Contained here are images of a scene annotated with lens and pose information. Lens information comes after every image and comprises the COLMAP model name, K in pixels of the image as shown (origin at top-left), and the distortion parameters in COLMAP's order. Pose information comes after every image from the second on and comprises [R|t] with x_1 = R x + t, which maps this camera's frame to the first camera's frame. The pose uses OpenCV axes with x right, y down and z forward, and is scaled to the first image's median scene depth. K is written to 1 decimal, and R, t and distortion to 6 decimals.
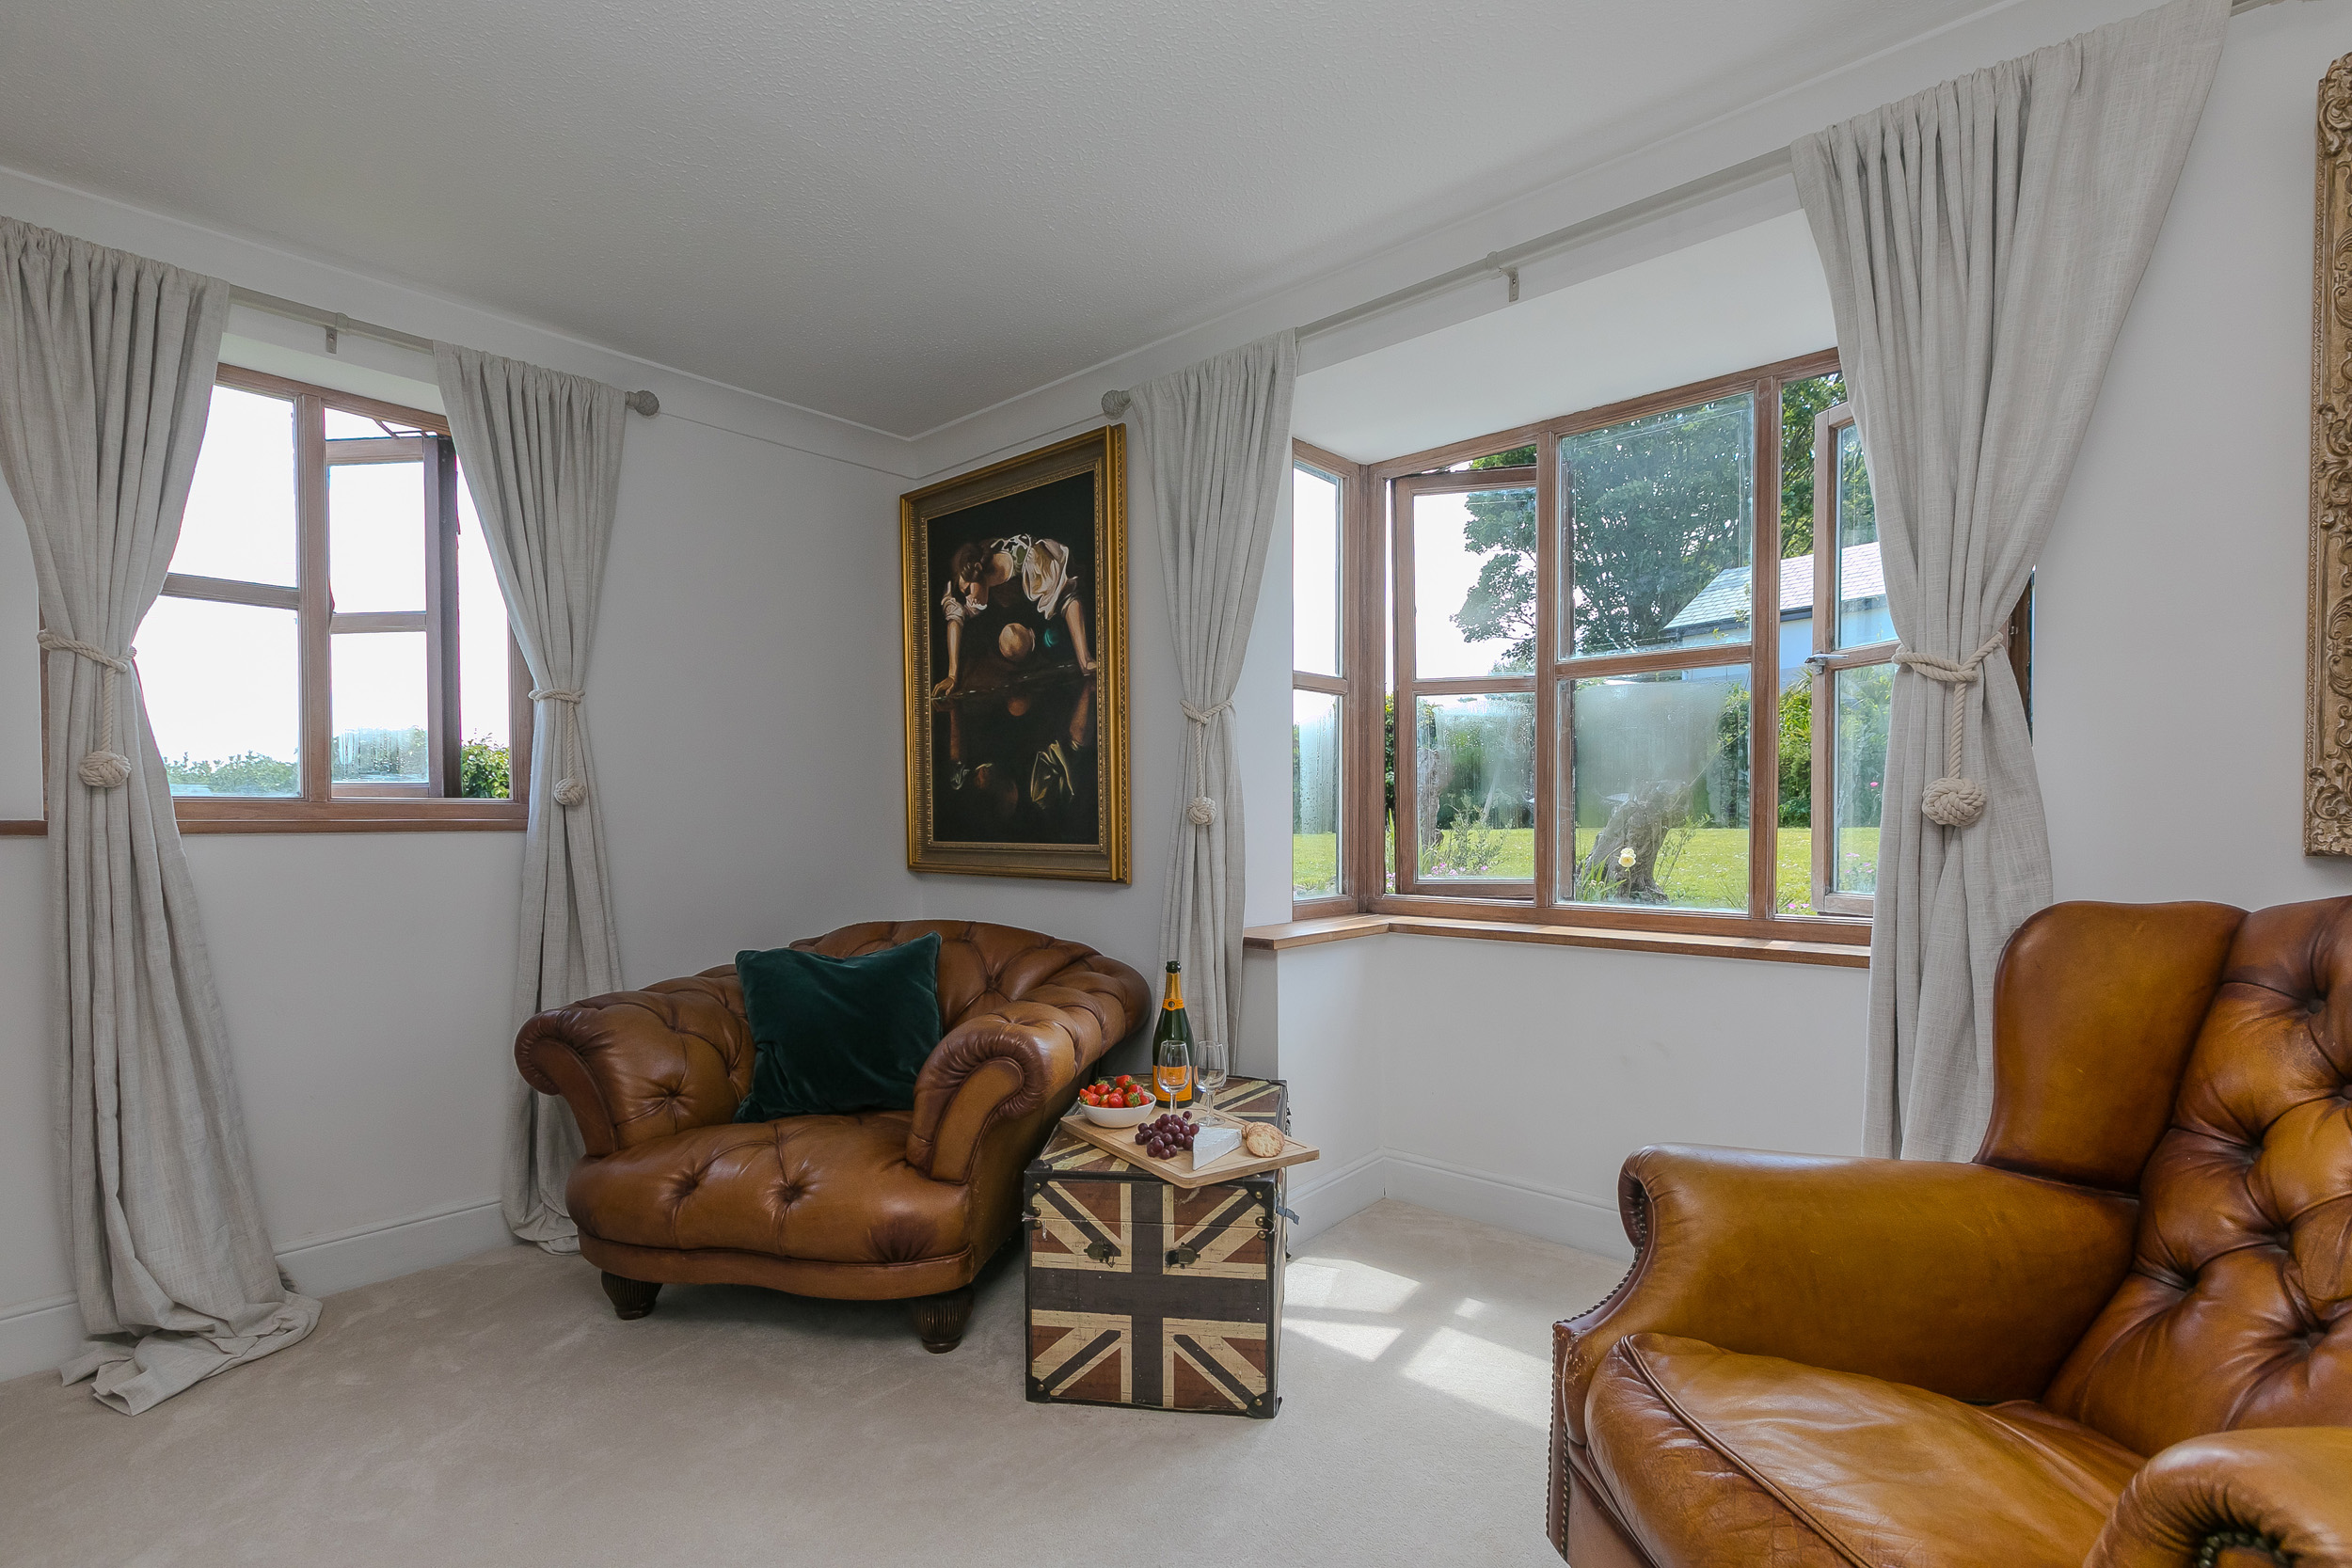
lens RADIAL K [[1087.2, 0, 1176.0], [0, 1087.2, 834.7], [0, 0, 1]] dist [0.000042, -0.000018]
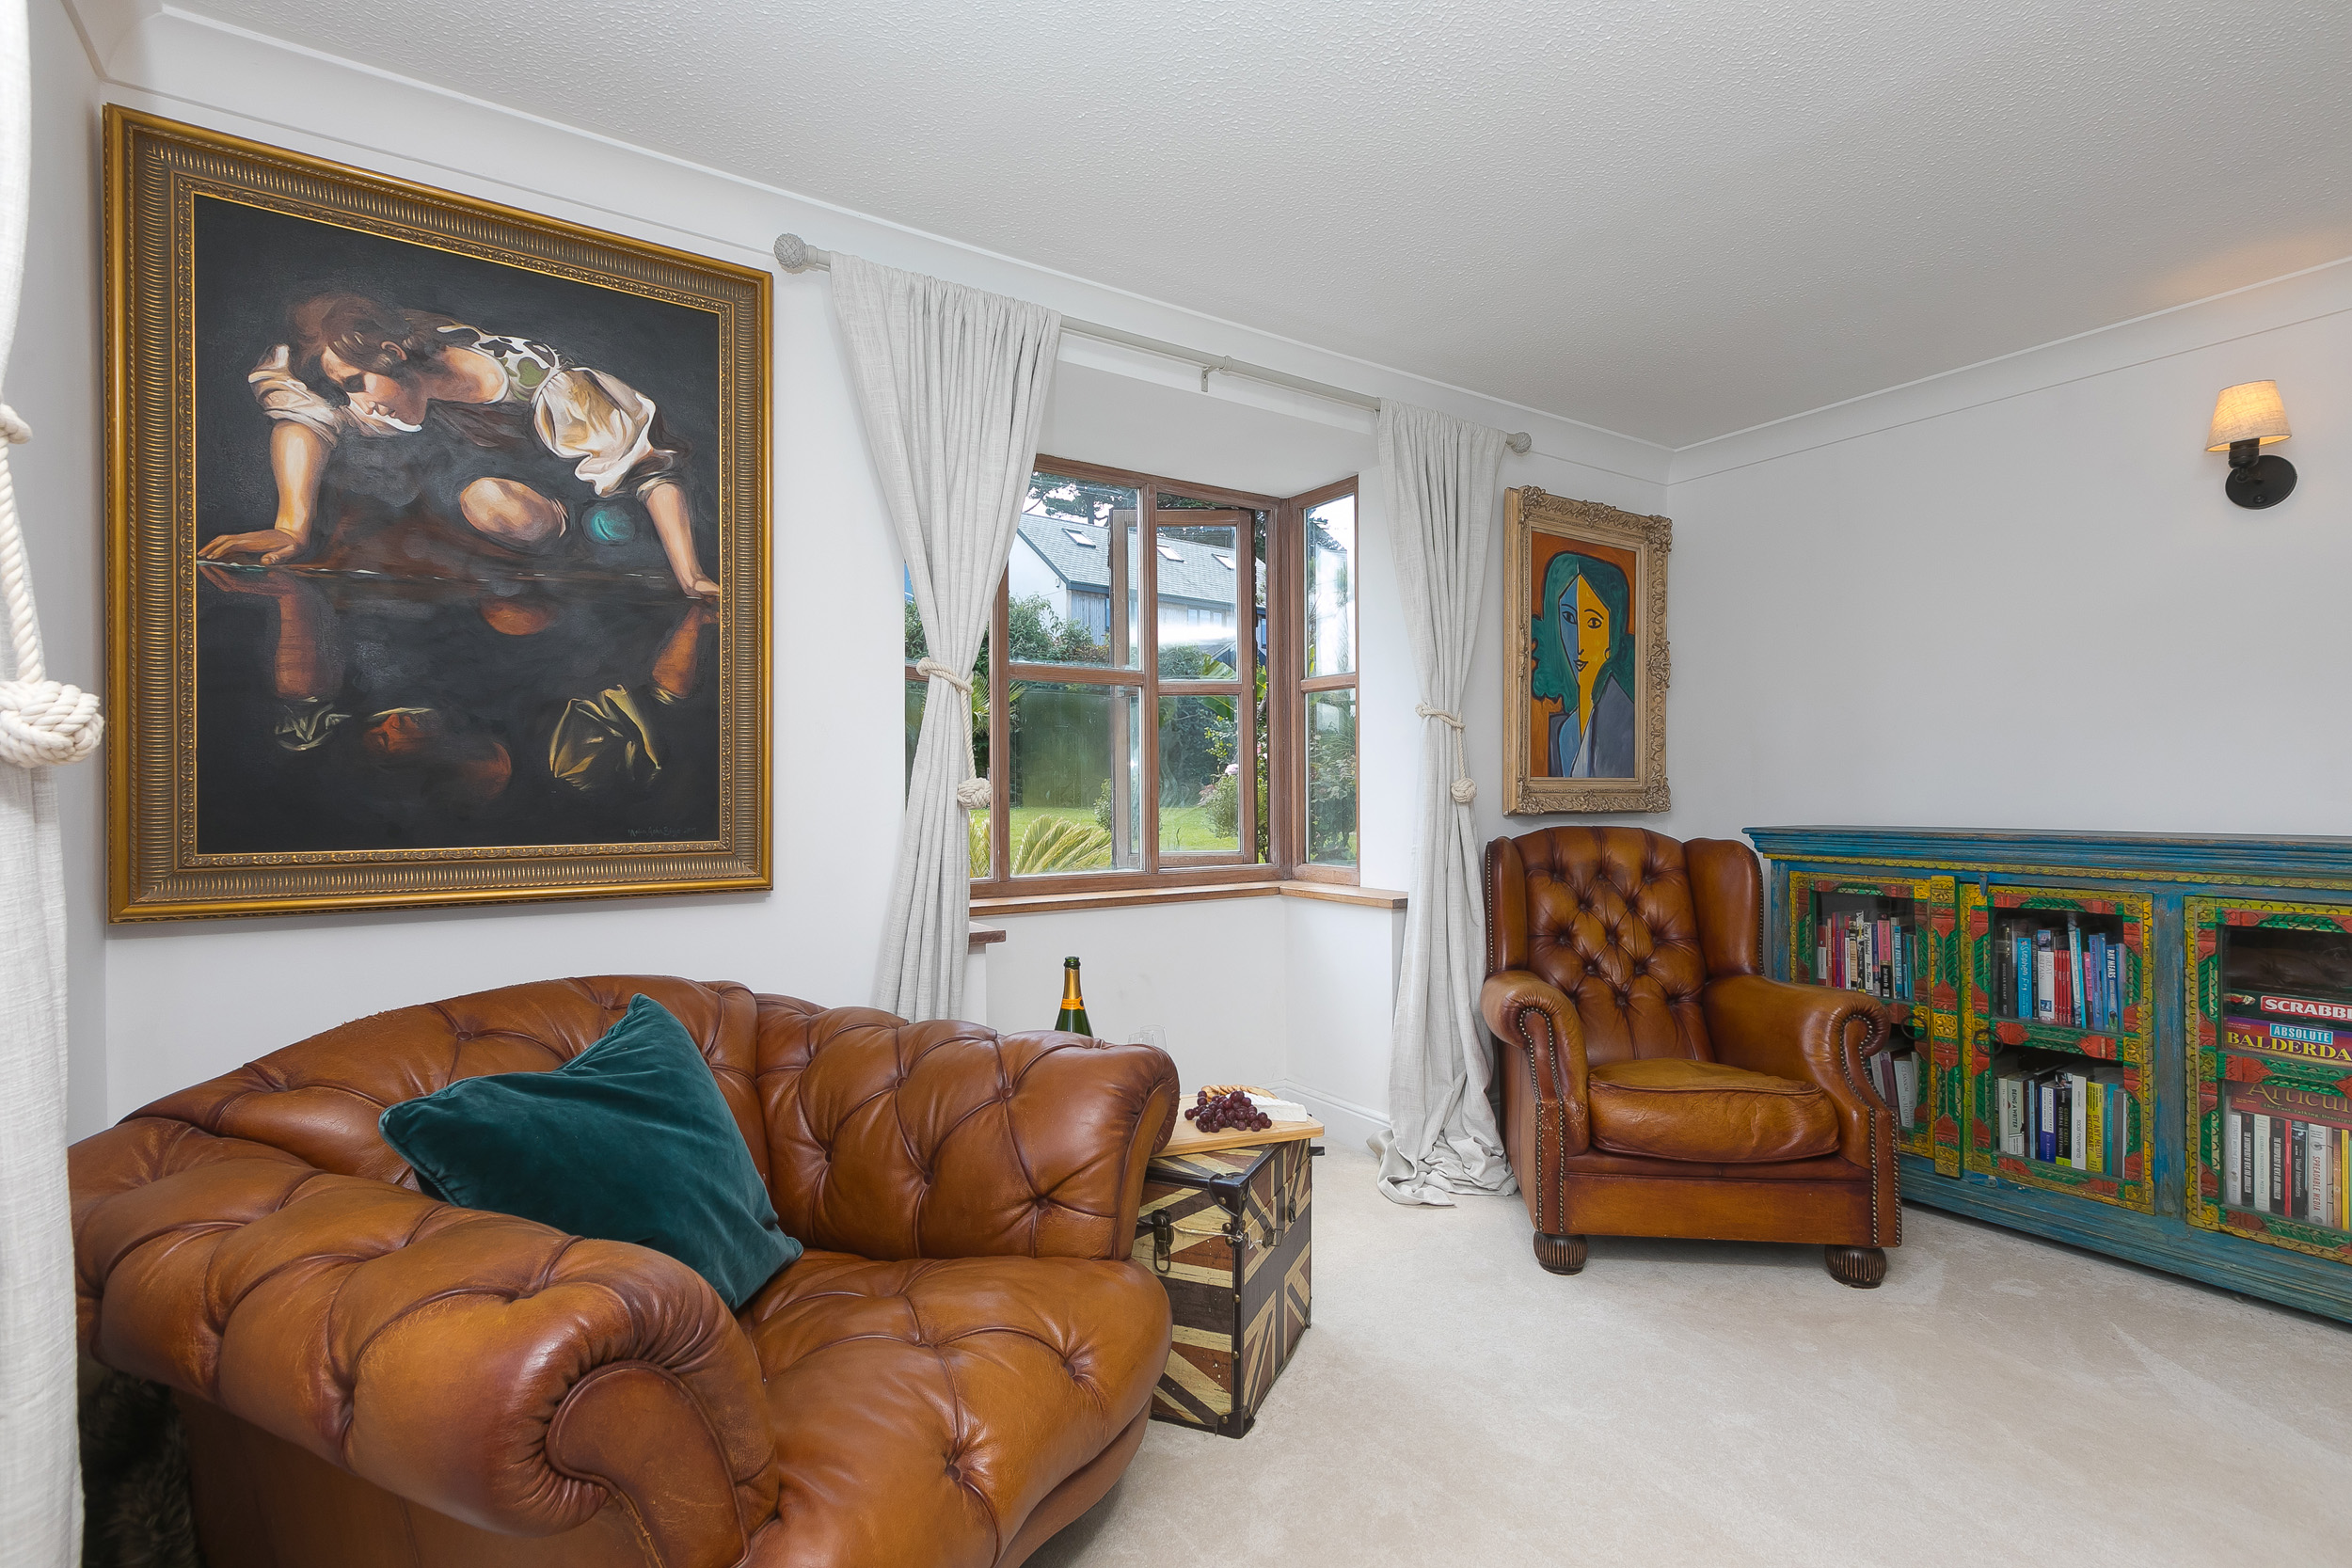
lens RADIAL K [[1084.0, 0, 1175.4], [0, 1084.0, 793.0], [0, 0, 1]] dist [0.000562, -0.000029]
pose [[0.253042, 0.004657, 0.967444, -0.645168], [0.019827, 0.999753, -0.009998, -0.008436], [-0.967252, 0.021711, 0.252887, 0.504898]]
